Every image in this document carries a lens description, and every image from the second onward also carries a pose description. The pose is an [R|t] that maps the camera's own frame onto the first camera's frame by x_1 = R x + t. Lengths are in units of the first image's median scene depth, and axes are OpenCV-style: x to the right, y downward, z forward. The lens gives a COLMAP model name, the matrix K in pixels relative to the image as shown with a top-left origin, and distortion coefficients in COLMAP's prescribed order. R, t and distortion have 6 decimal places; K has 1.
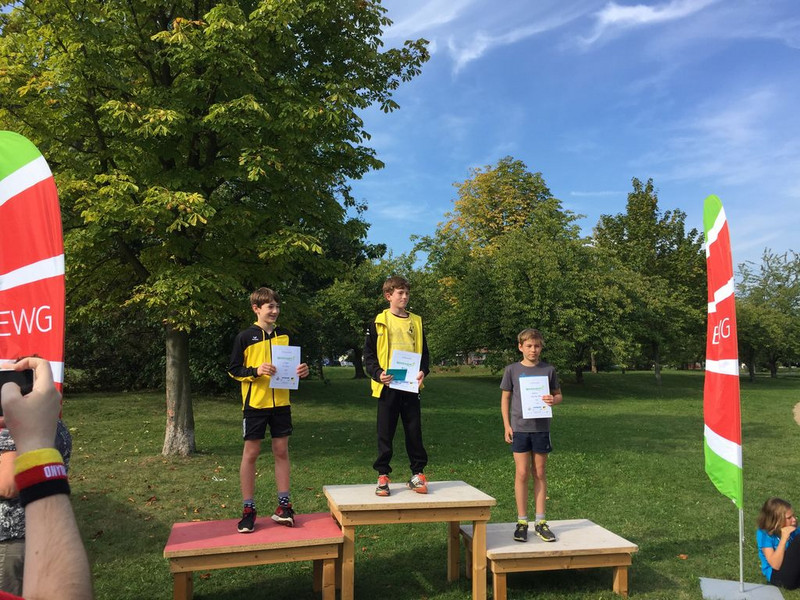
lens RADIAL K [[683.9, 0, 399.8], [0, 683.9, 295.2], [0, 0, 1]] dist [0.082664, -0.123200]
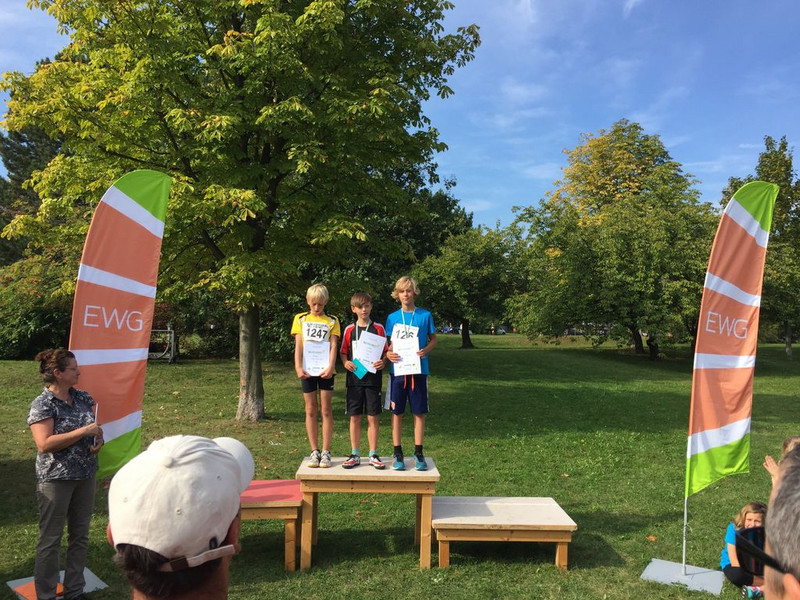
lens RADIAL K [[683.9, 0, 399.8], [0, 683.9, 295.2], [0, 0, 1]] dist [0.082664, -0.123200]
pose [[0.982076, 0.002147, -0.188472, 0.117234], [0.007121, 0.998799, 0.048484, -0.022006], [0.188350, -0.048957, 0.980881, -0.040710]]
